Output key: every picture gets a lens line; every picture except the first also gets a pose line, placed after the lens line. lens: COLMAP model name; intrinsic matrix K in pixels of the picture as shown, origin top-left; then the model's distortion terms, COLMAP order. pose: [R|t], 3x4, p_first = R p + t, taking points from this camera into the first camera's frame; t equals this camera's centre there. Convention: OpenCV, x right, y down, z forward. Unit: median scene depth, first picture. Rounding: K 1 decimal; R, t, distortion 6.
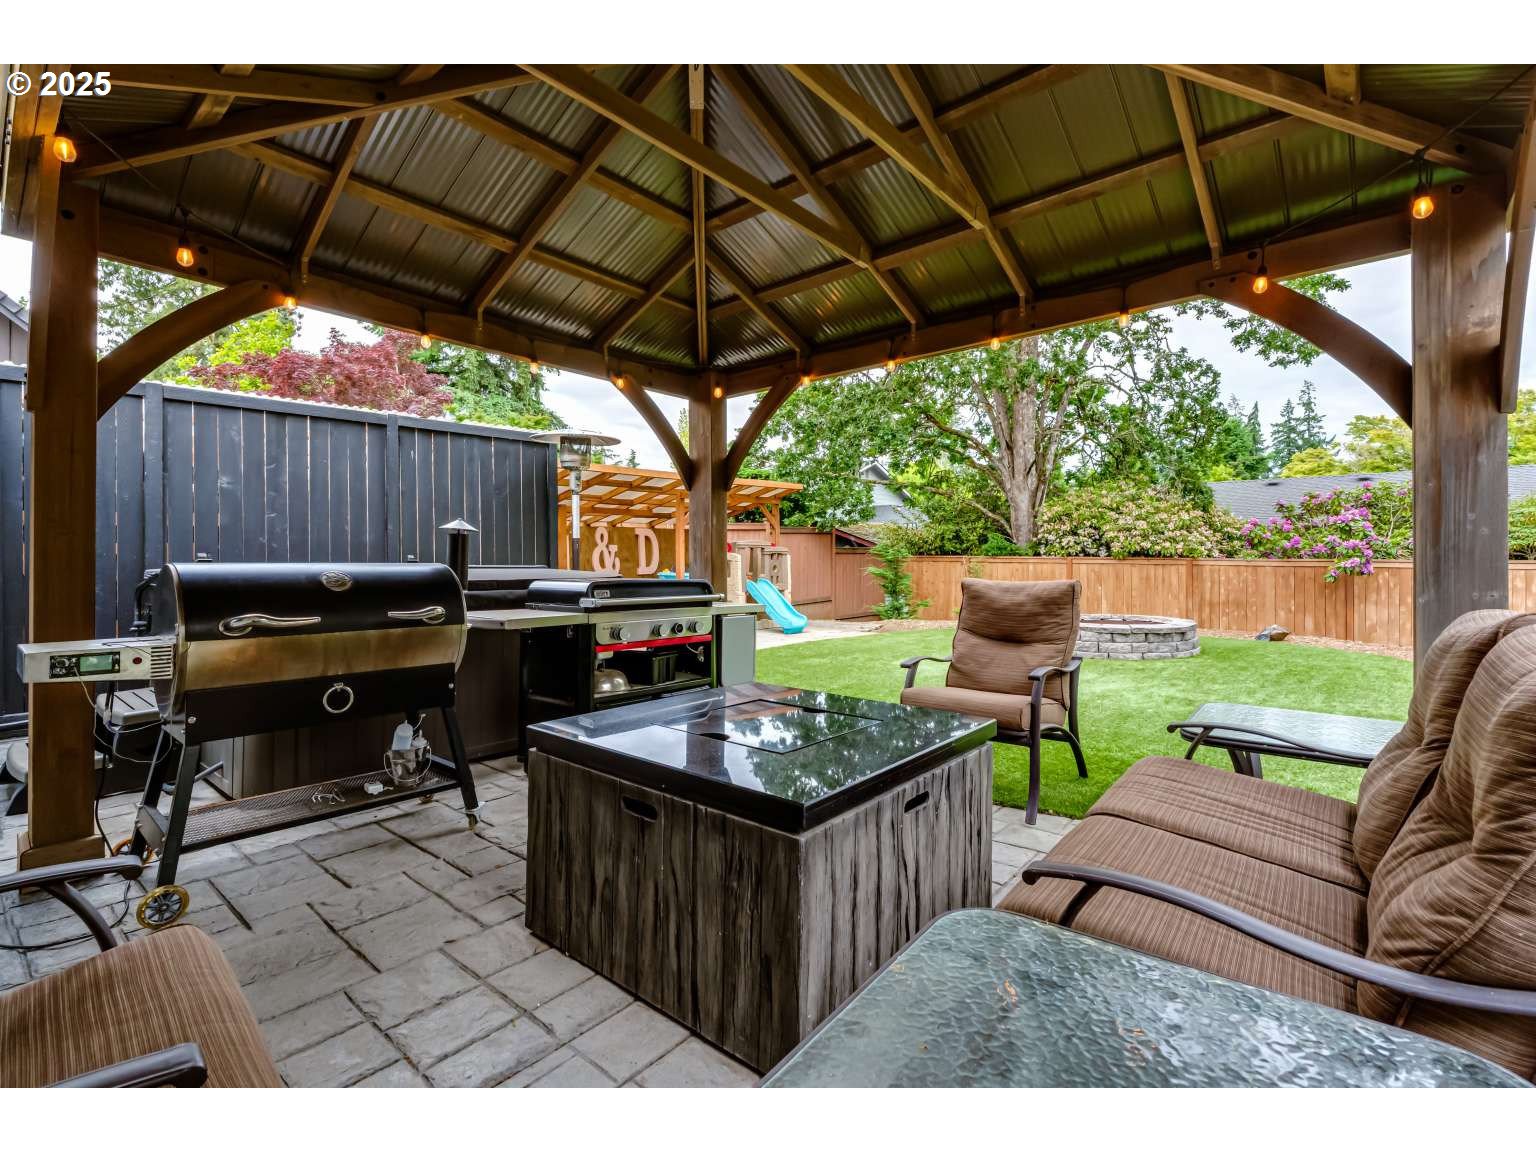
lens RADIAL K [[705.7, 0, 749.8], [0, 705.7, 568.5], [0, 0, 1]] dist [-0.001307, 0.000792]
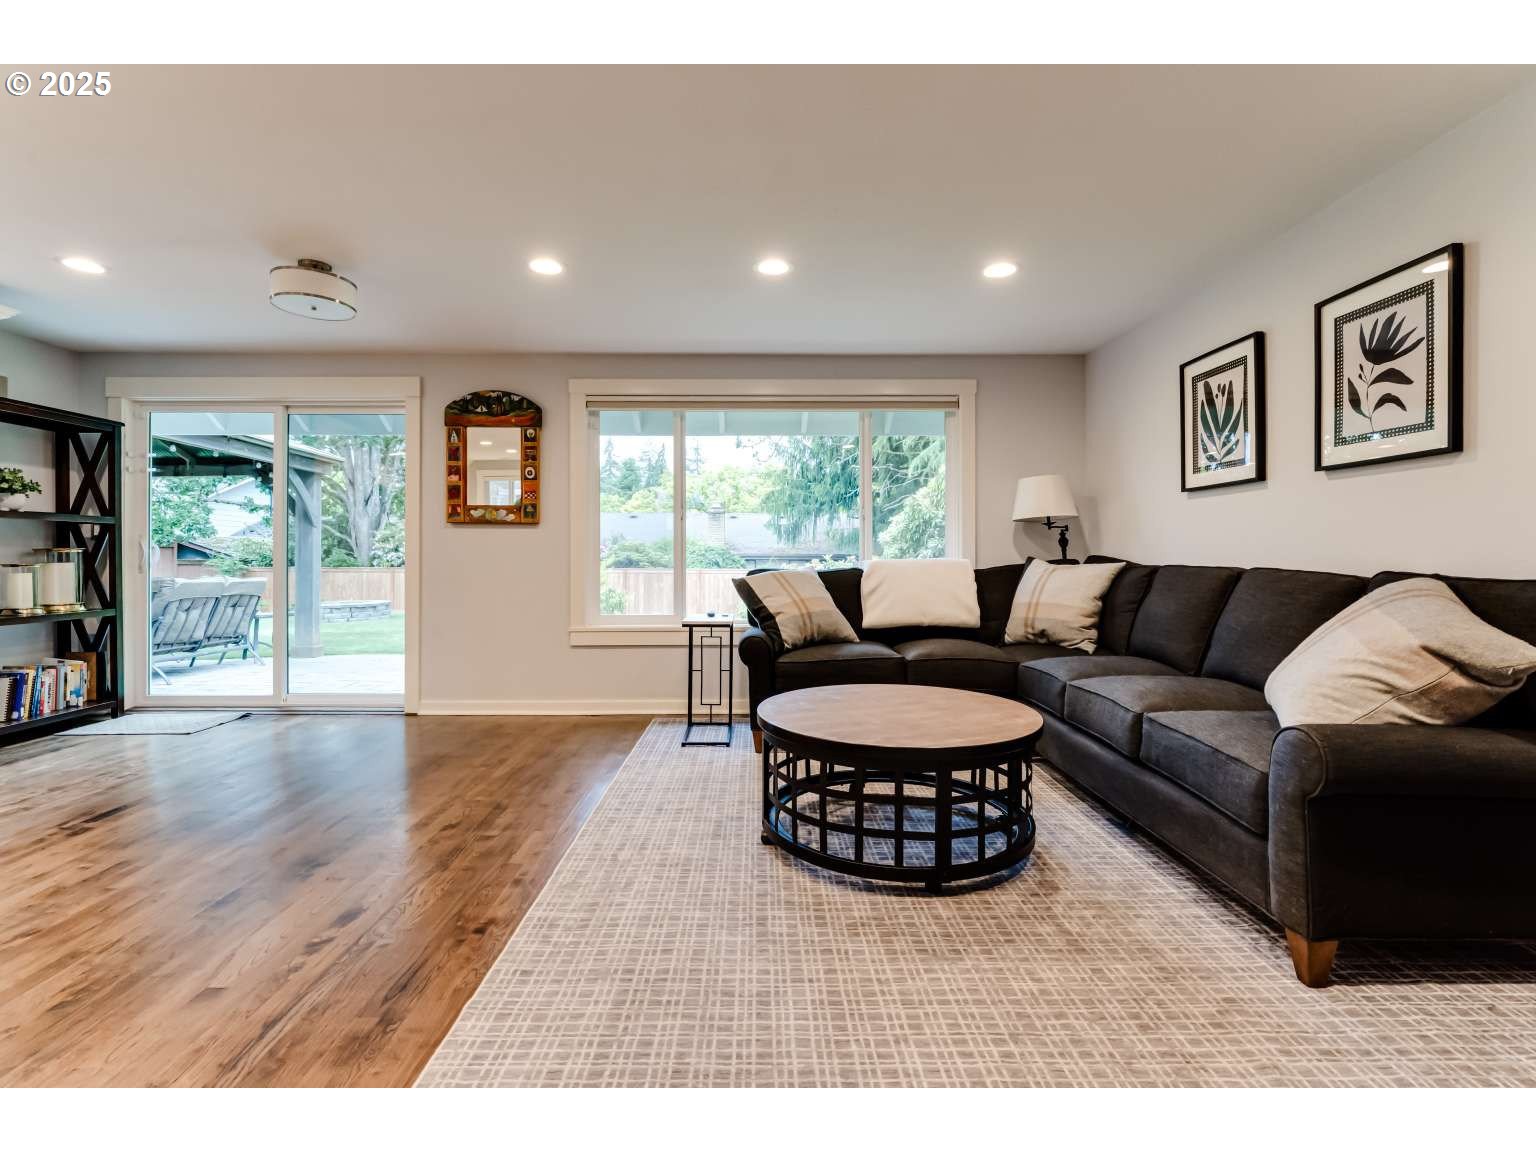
lens RADIAL K [[754.4, 0, 768.0], [0, 754.4, 576.0], [0, 0, 1]] dist [0.002840, 0.000777]
pose [[0.761387, -0.005018, 0.648278, 0.054734], [0.010446, 0.999935, -0.004529, 0.014528], [-0.648214, 0.010221, 0.761390, -0.597155]]
